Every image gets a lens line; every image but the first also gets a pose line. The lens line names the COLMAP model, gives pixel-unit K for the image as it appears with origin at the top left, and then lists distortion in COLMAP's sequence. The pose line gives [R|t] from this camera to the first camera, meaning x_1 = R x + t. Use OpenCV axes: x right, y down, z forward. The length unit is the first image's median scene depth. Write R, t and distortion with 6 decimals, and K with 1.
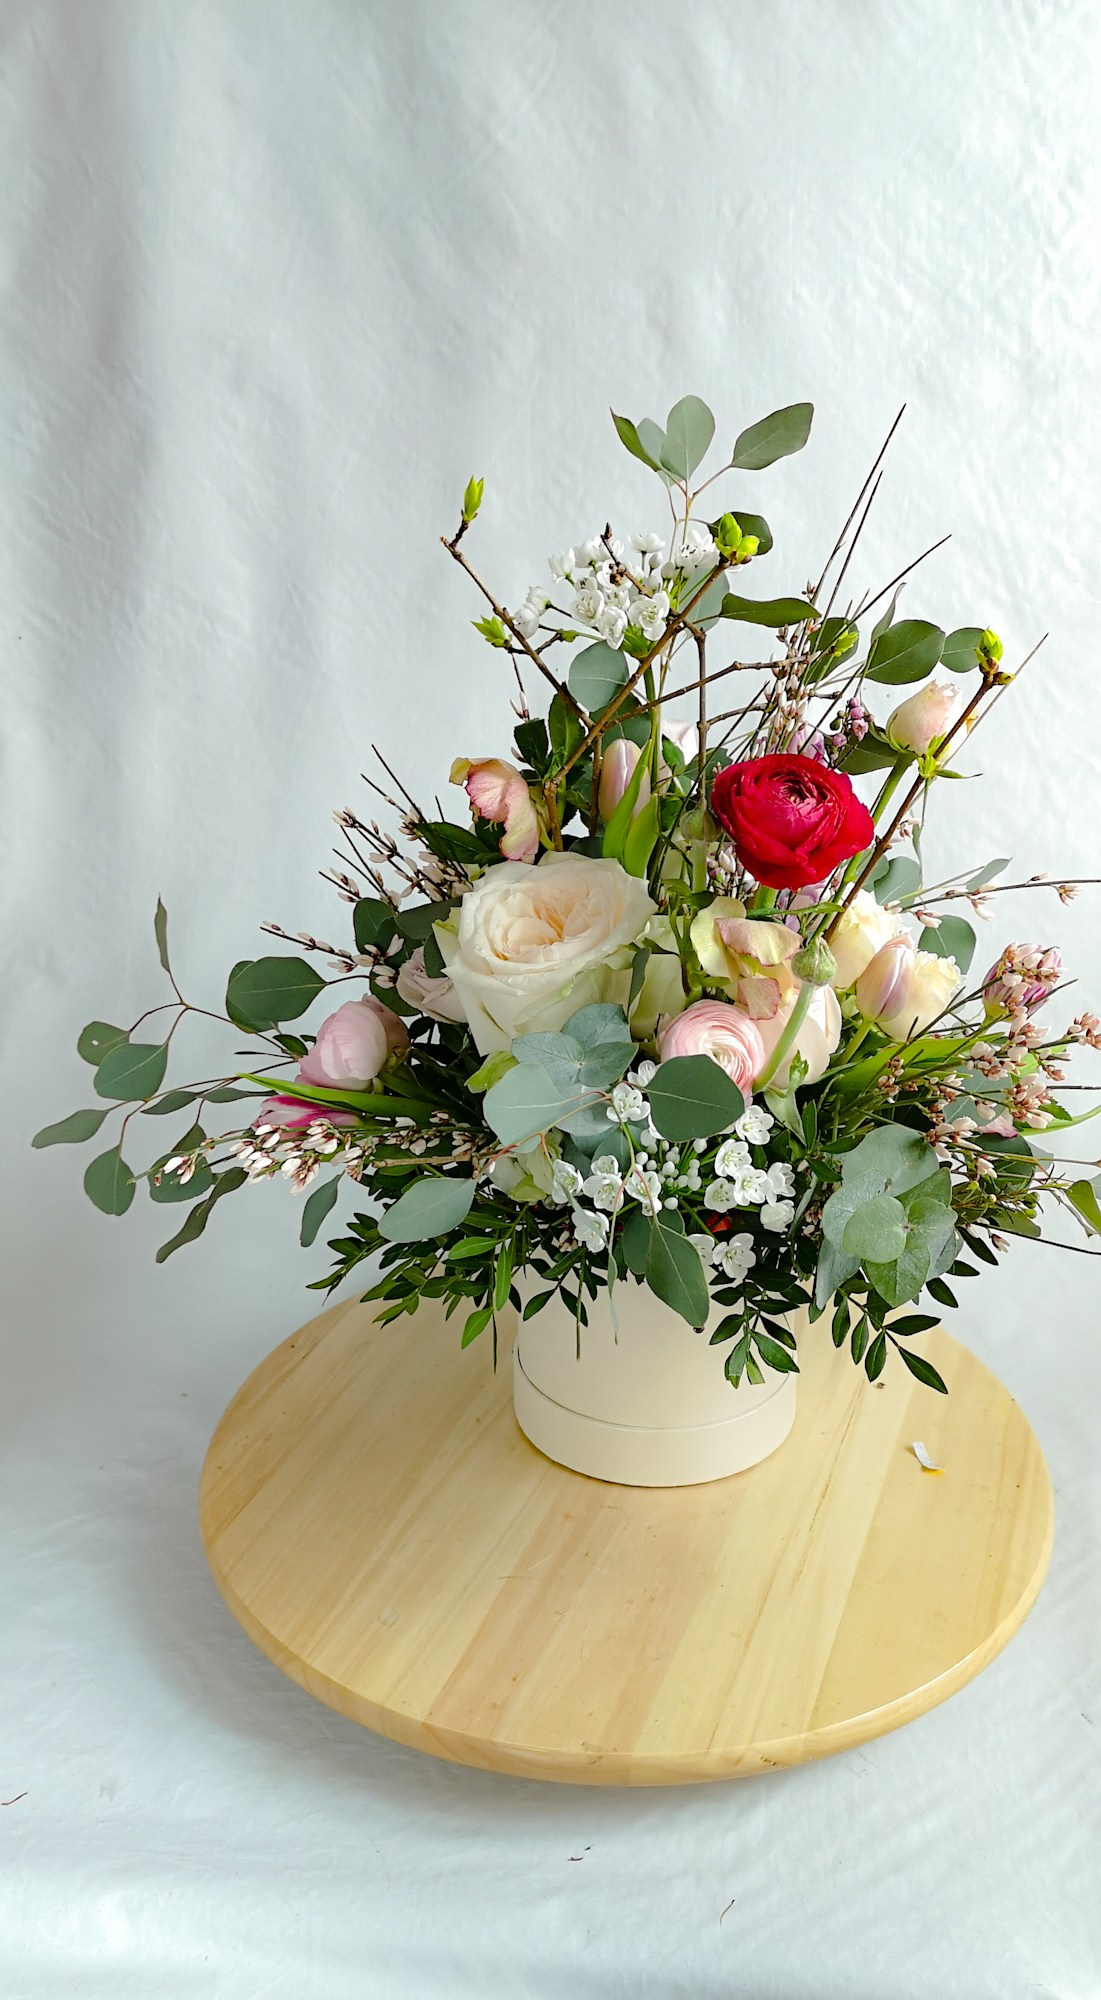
lens RADIAL K [[1668.6, 0, 556.1], [0, 1668.6, 1076.8], [0, 0, 1]] dist [0.035085, -0.029925]
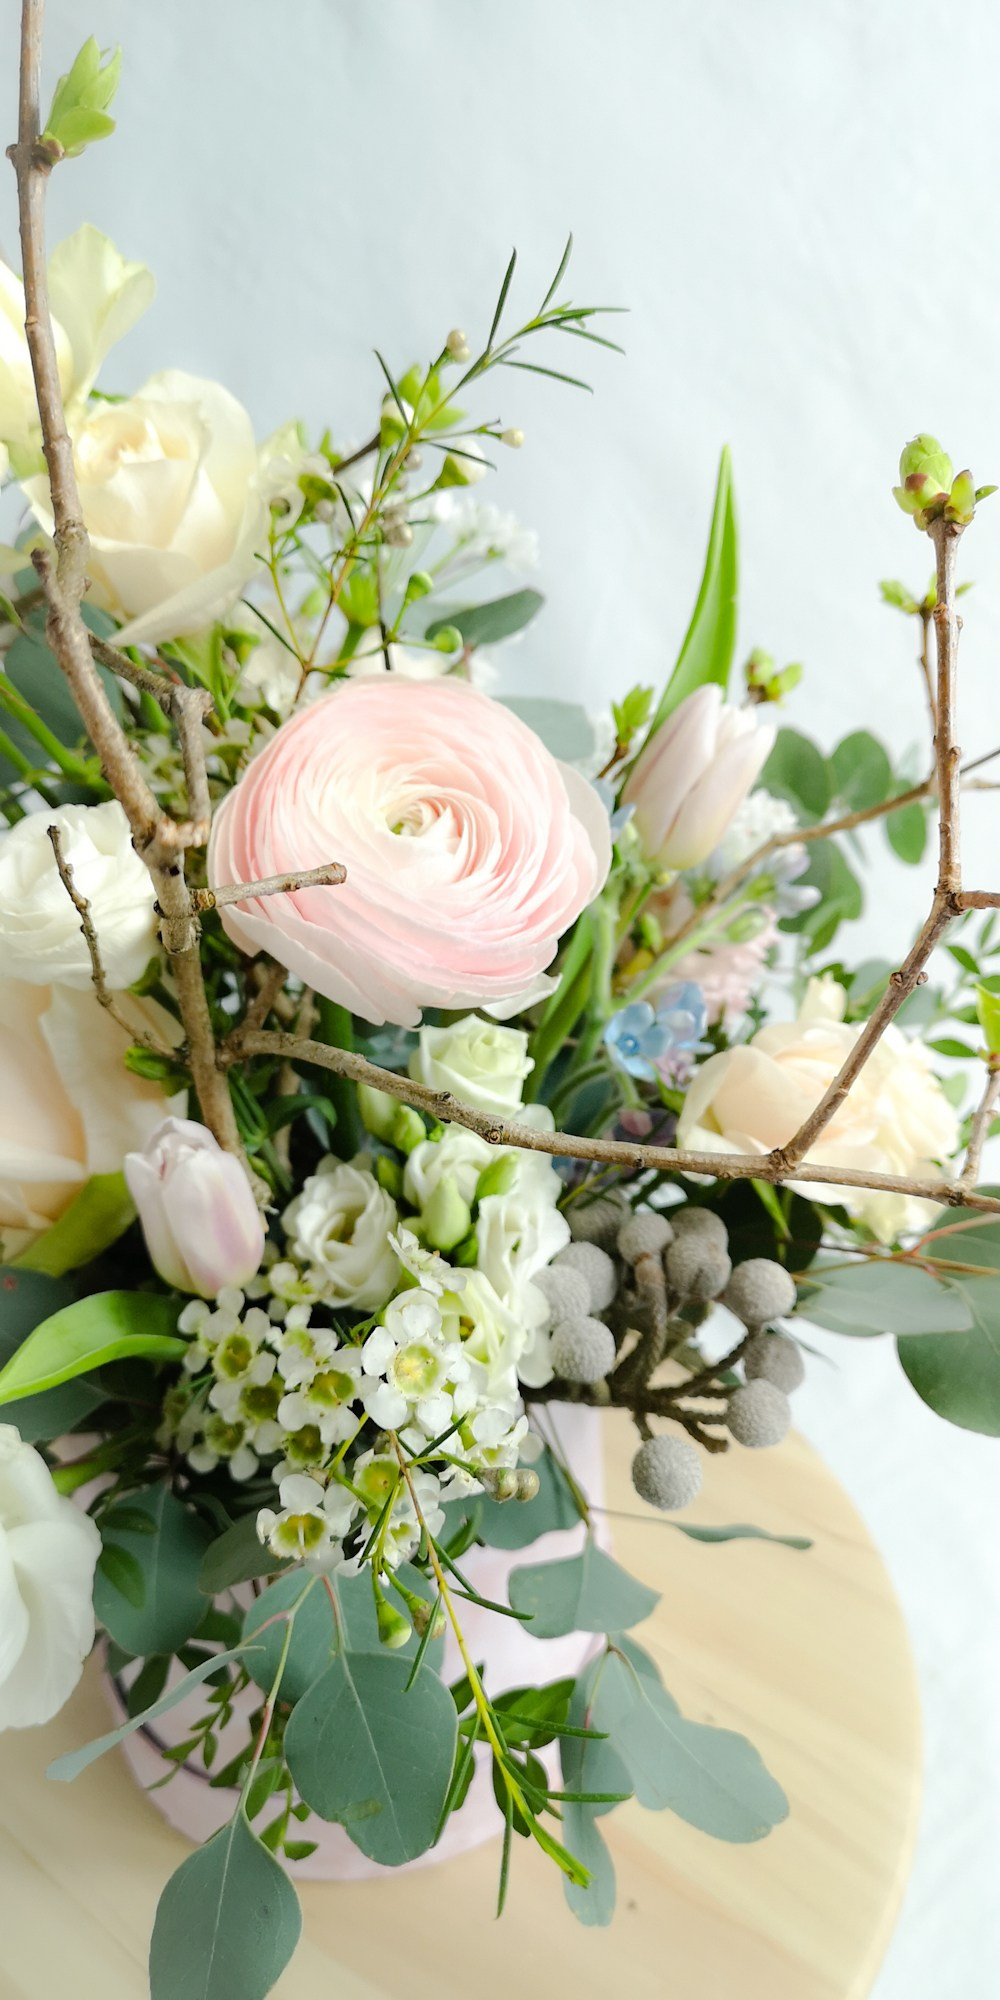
lens RADIAL K [[1579.2, 0, 504.9], [0, 1579.2, 987.3], [0, 0, 1]] dist [0.014821, -0.033265]
pose [[0.998617, -0.050727, -0.013824, 0.120263], [0.051698, 0.995256, 0.082422, -0.085715], [0.009577, -0.083023, 0.996502, 0.303021]]
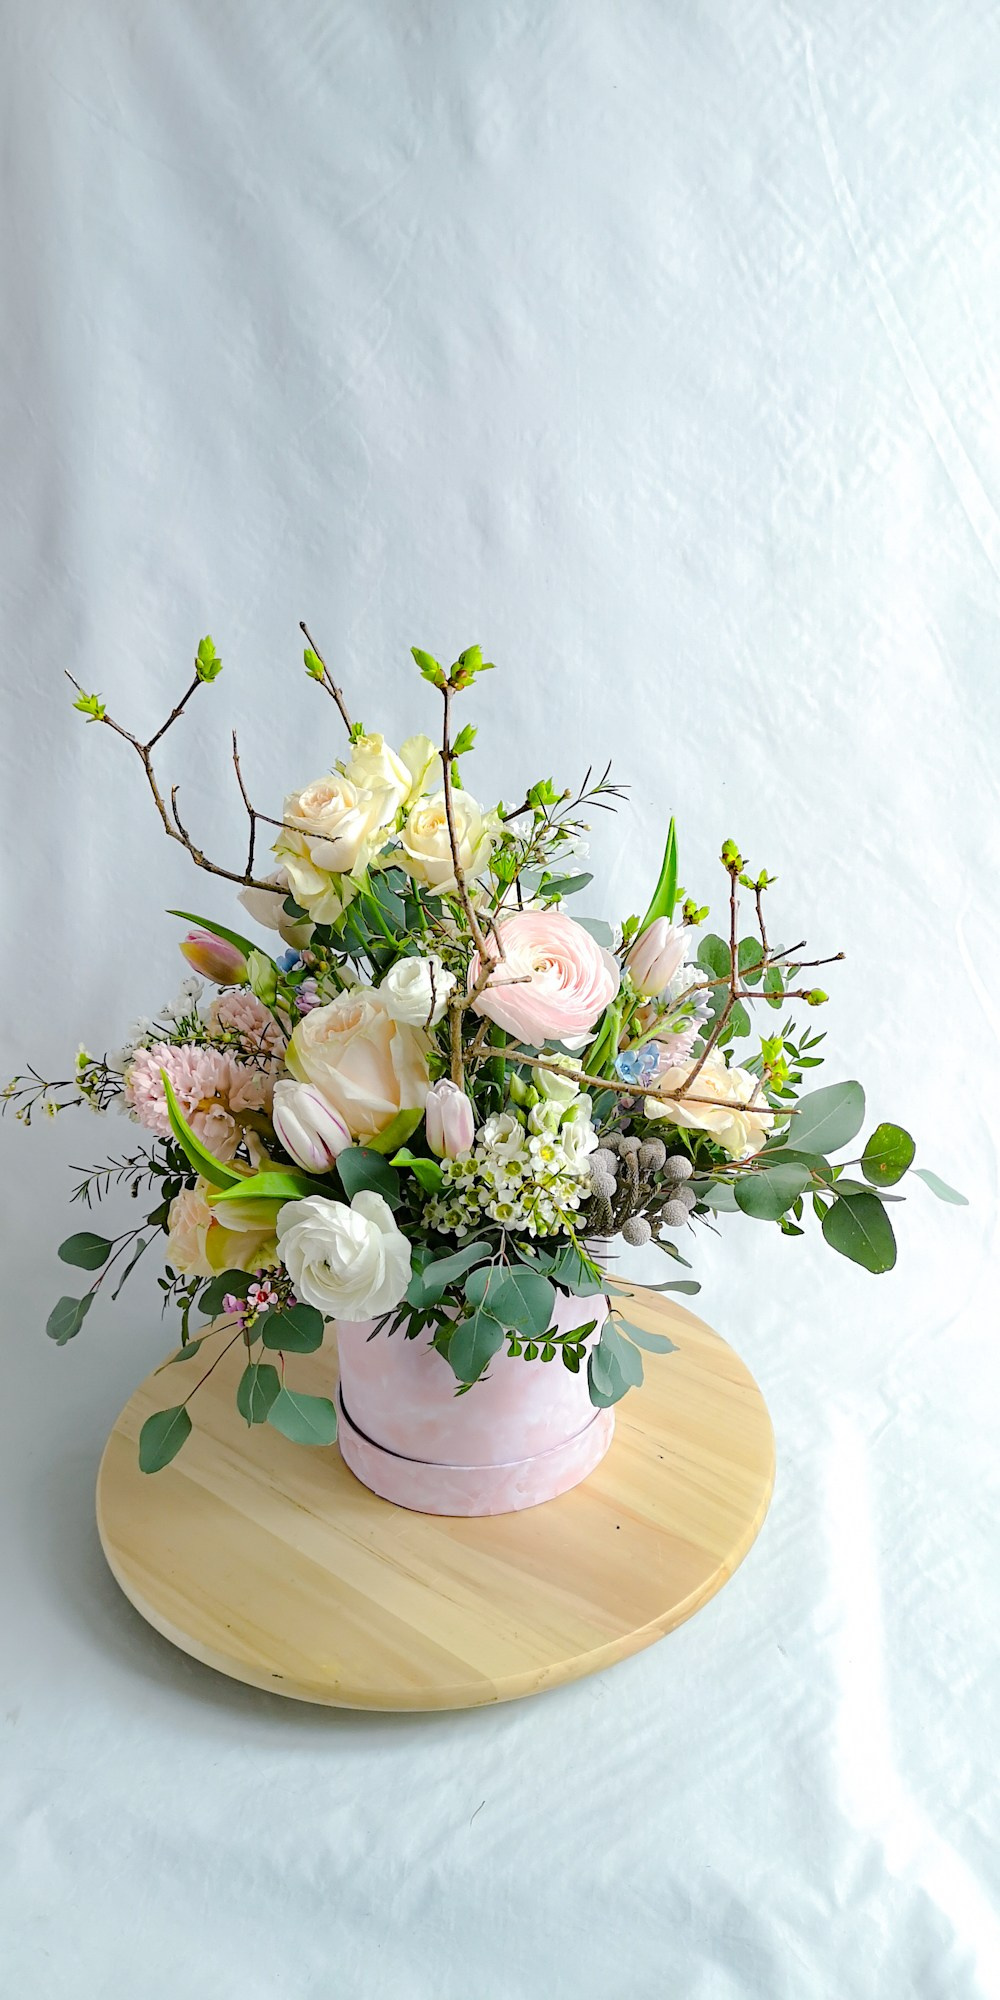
lens RADIAL K [[1500.4, 0, 489.3], [0, 1500.4, 985.5], [0, 0, 1]] dist [0.048907, -0.052973]
pose [[0.999397, -0.020245, -0.028201, 0.094975], [0.019127, 0.999042, -0.039371, -0.056493], [0.028971, 0.038808, 0.998827, -0.120759]]
